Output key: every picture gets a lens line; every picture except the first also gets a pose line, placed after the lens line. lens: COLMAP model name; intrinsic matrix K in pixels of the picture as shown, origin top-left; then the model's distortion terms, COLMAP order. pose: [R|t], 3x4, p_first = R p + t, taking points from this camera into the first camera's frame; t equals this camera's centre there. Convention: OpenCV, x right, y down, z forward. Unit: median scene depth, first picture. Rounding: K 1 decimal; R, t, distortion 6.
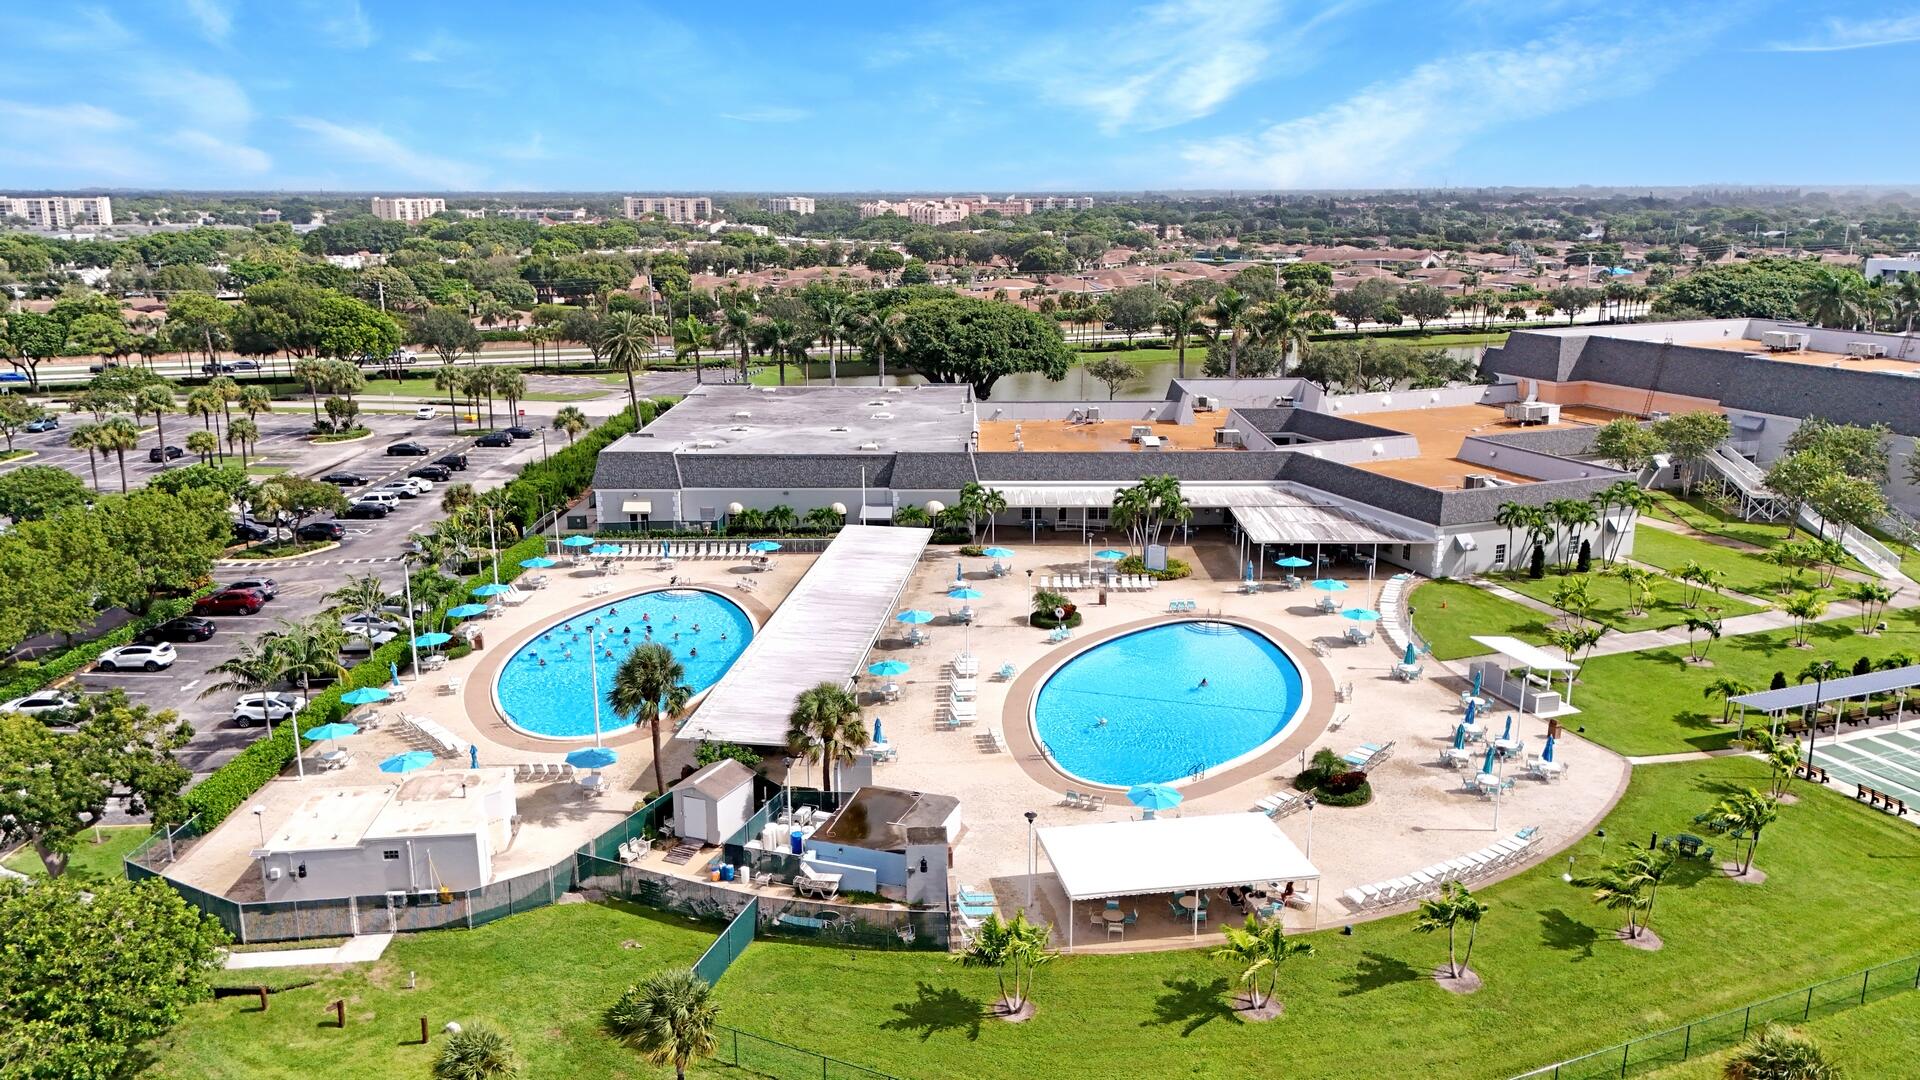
lens RADIAL K [[1406.4, 0, 957.8], [0, 1406.4, 539.1], [0, 0, 1]] dist [0.037950, -0.029226]
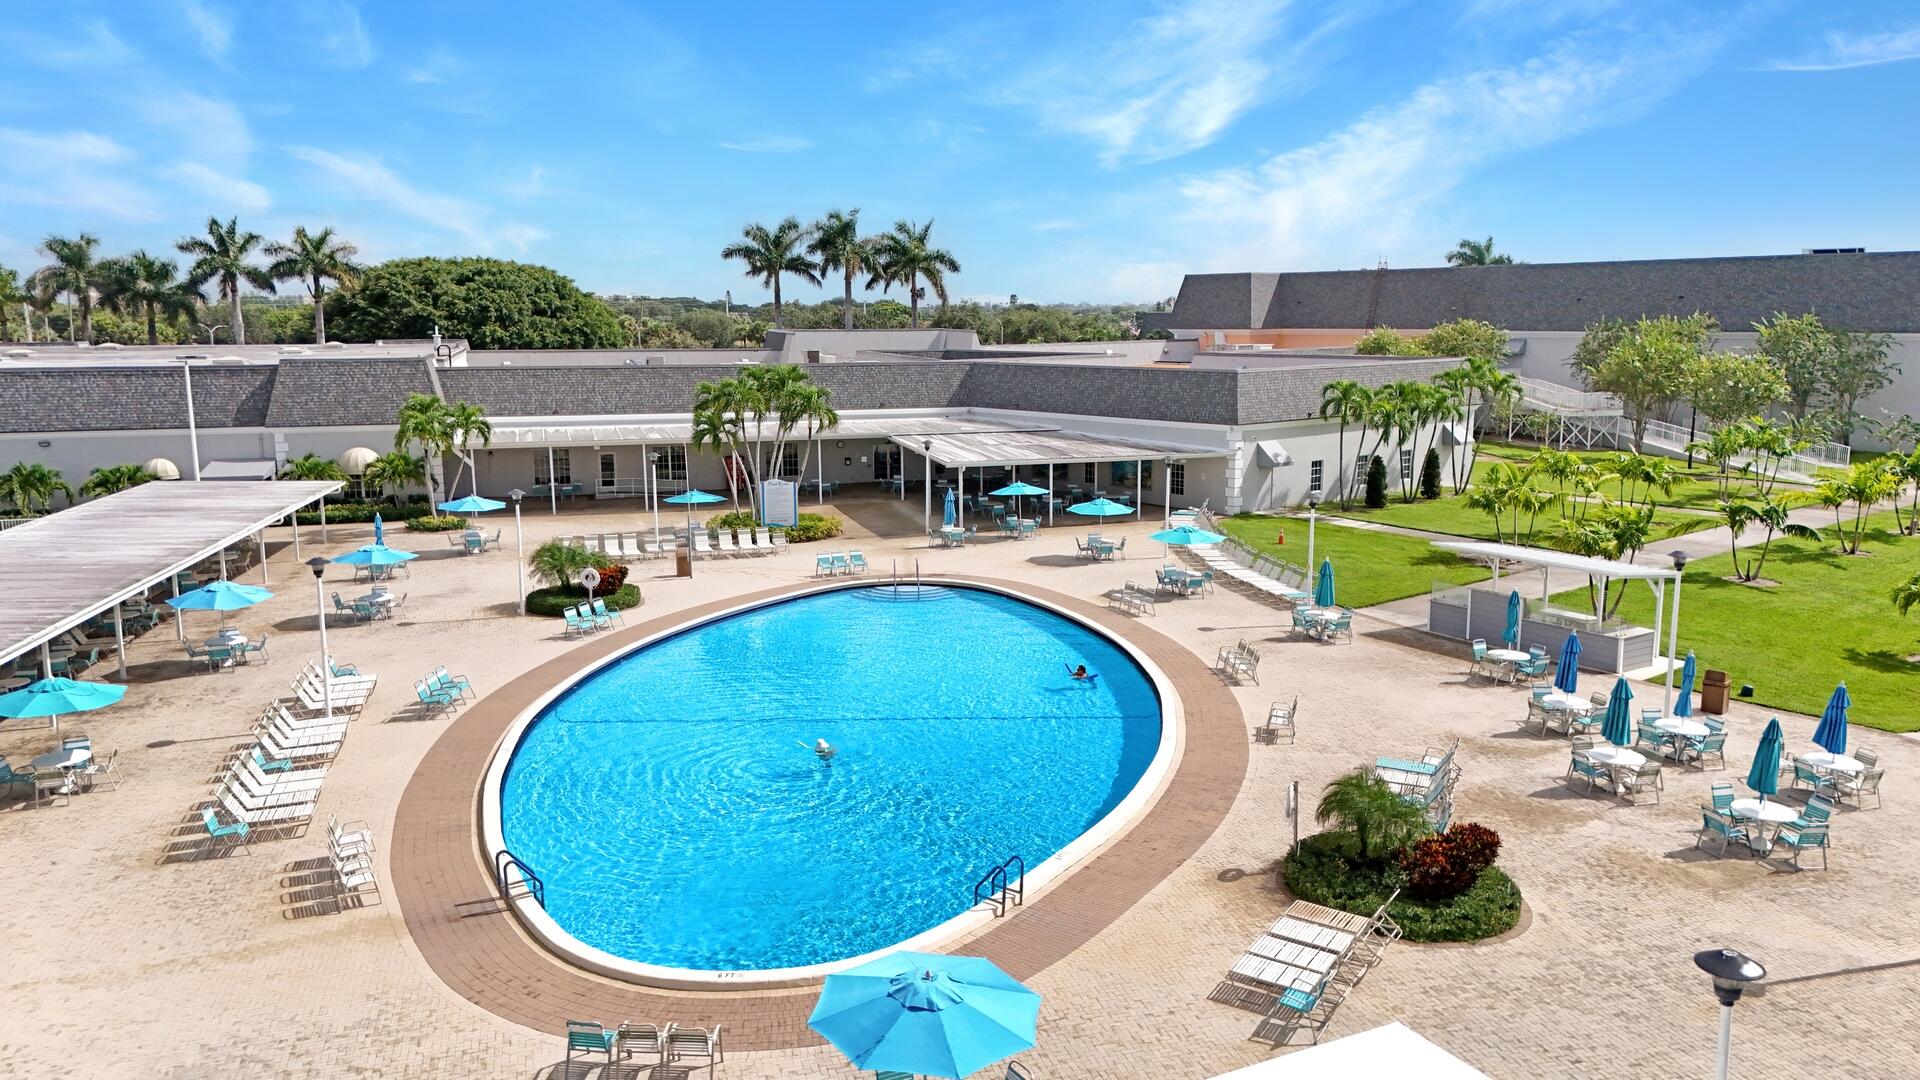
lens RADIAL K [[1406.4, 0, 962.4], [0, 1406.4, 538.4], [0, 0, 1]] dist [0.037950, -0.029226]
pose [[0.954089, -0.054685, 0.294489, 0.047748], [0.078946, 0.994338, -0.071127, 0.072622], [-0.288932, 0.091110, 0.953004, 0.461567]]
